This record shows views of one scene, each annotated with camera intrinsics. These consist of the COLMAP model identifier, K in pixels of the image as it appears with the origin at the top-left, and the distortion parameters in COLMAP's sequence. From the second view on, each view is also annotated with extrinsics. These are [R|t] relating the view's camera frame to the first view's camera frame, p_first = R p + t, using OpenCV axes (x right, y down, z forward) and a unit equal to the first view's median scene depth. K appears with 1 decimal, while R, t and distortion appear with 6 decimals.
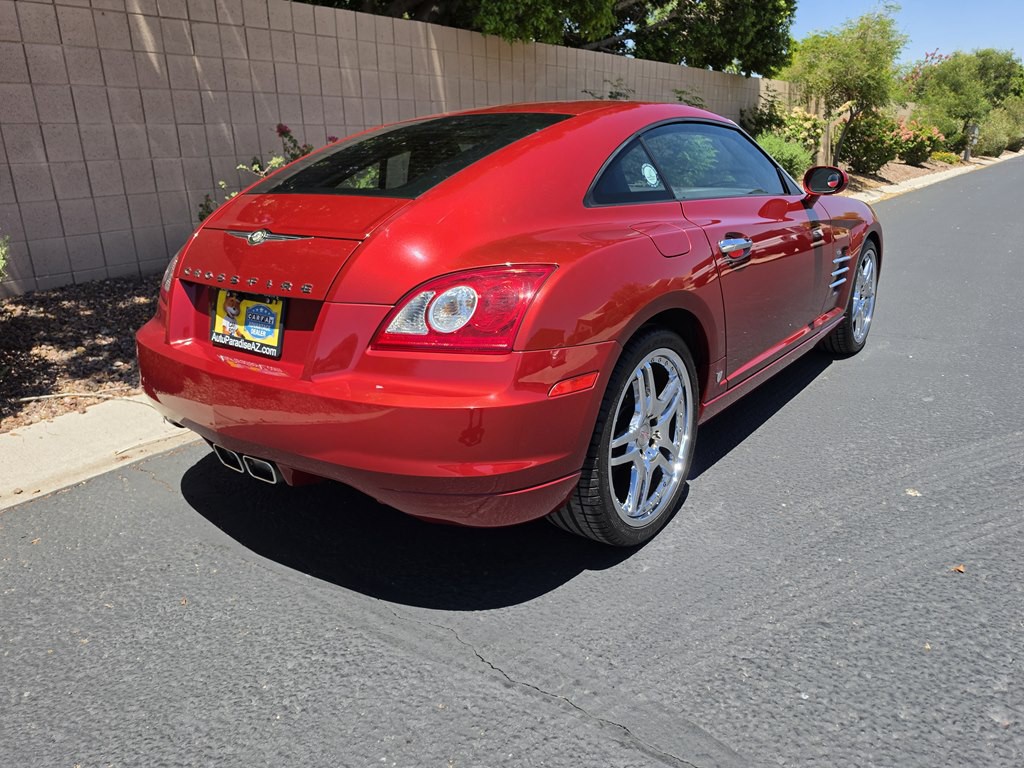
lens RADIAL K [[739.0, 0, 512.5], [0, 739.0, 359.1], [0, 0, 1]] dist [0.061749, -0.080923]
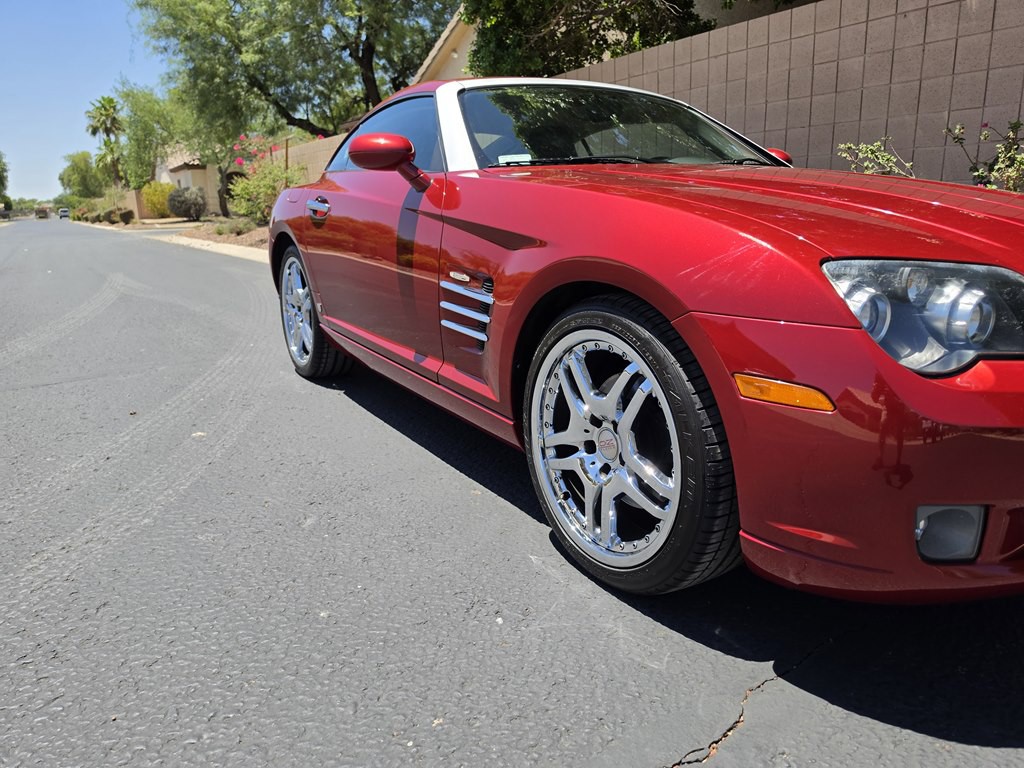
lens RADIAL K [[733.3, 0, 533.4], [0, 733.3, 354.9], [0, 0, 1]] dist [0.062515, -0.083706]
pose [[-0.341425, 0.230696, -0.911158, 0.843601], [-0.238844, 0.916294, 0.321495, -0.264636], [0.909056, 0.327391, -0.257746, 1.099135]]
